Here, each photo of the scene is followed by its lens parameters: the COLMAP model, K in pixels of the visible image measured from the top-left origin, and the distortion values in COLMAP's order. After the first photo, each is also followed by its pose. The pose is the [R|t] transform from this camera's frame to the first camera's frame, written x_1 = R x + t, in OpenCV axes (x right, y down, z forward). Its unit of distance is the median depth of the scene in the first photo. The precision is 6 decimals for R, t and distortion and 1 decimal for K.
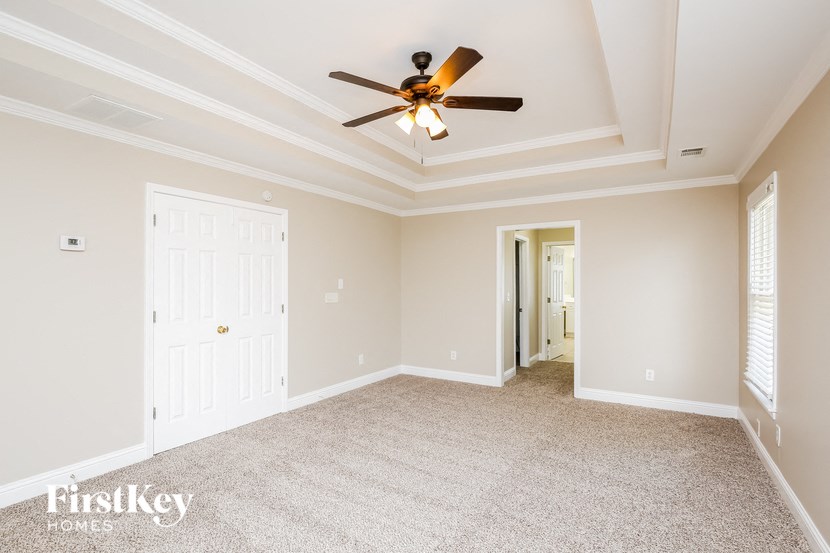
lens RADIAL K [[412.7, 0, 413.6], [0, 412.7, 283.3], [0, 0, 1]] dist [-0.002101, -0.000332]
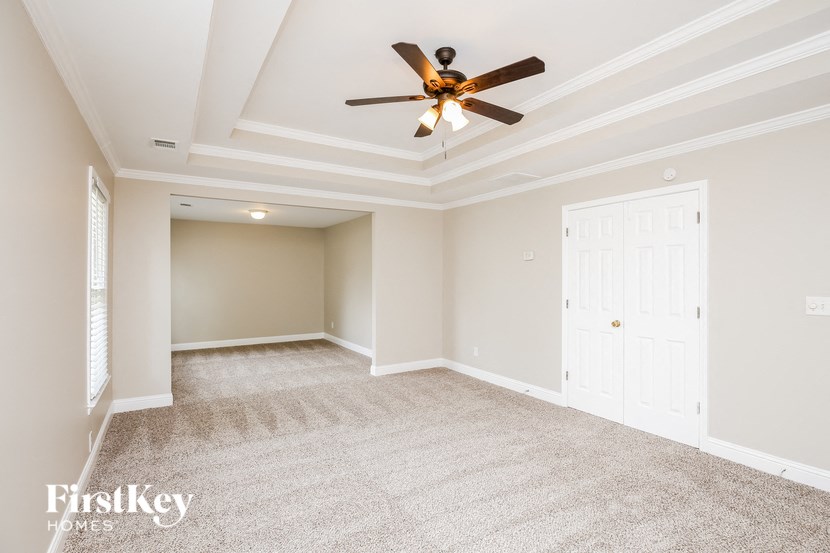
lens RADIAL K [[394.0, 0, 415.0], [0, 394.0, 276.5], [0, 0, 1]] dist [-0.001060, -0.000174]
pose [[-0.449806, -0.007205, -0.893097, 0.583206], [0.000039, 0.999967, -0.008087, 0.001646], [0.893126, -0.003673, -0.449791, 0.888678]]
